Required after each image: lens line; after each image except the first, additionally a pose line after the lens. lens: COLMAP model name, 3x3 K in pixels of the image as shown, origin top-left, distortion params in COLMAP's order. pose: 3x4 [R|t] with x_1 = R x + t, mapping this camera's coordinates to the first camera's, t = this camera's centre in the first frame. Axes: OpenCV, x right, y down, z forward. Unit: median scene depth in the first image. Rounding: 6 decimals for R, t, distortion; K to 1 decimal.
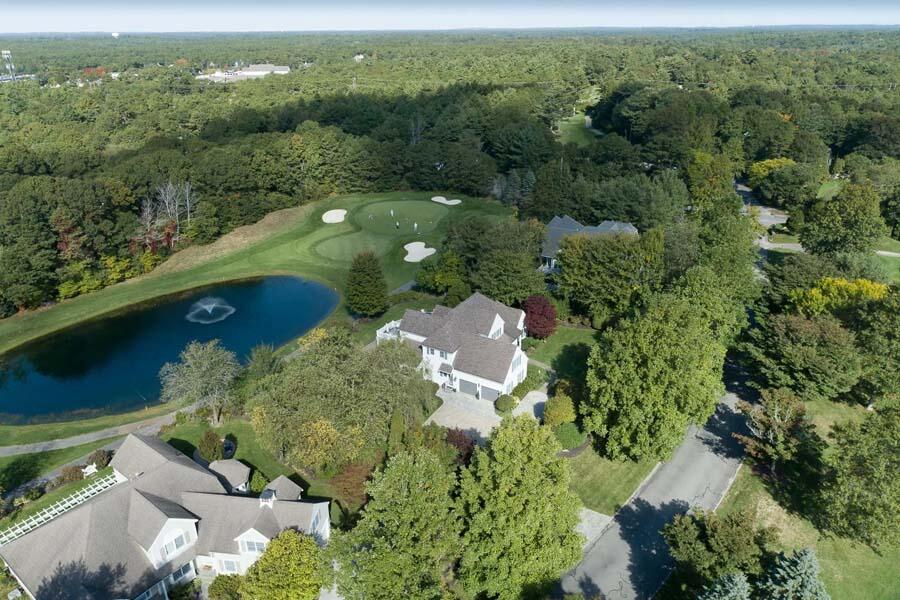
lens RADIAL K [[645.9, 0, 449.9], [0, 645.9, 275.2], [0, 0, 1]] dist [0.008405, 0.008178]
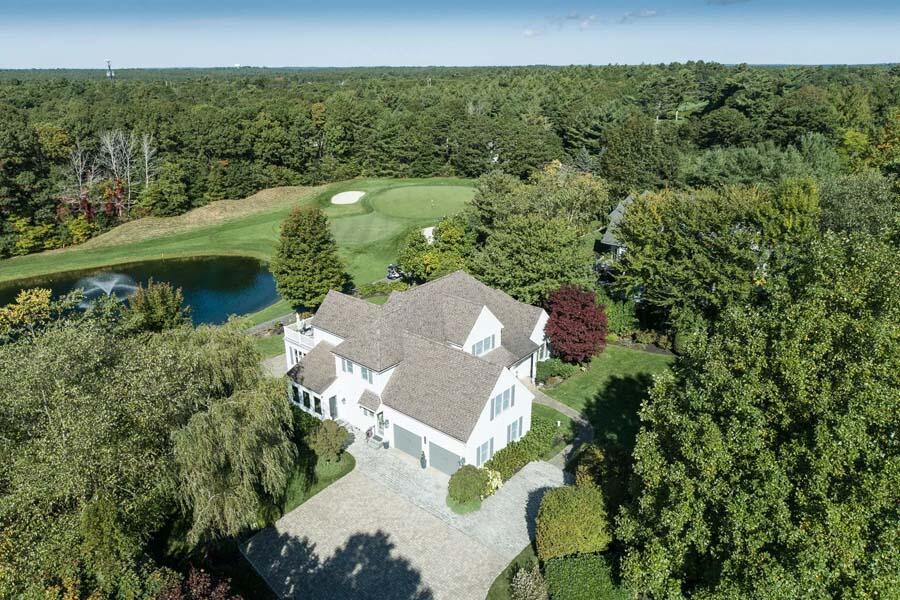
lens RADIAL K [[645.9, 0, 449.9], [0, 645.9, 275.2], [0, 0, 1]] dist [0.008405, 0.008178]
pose [[0.987749, 0.056764, -0.145359, 0.111004], [-0.064411, 0.996747, -0.048447, 0.056787], [0.142136, 0.057216, 0.988192, 0.430899]]
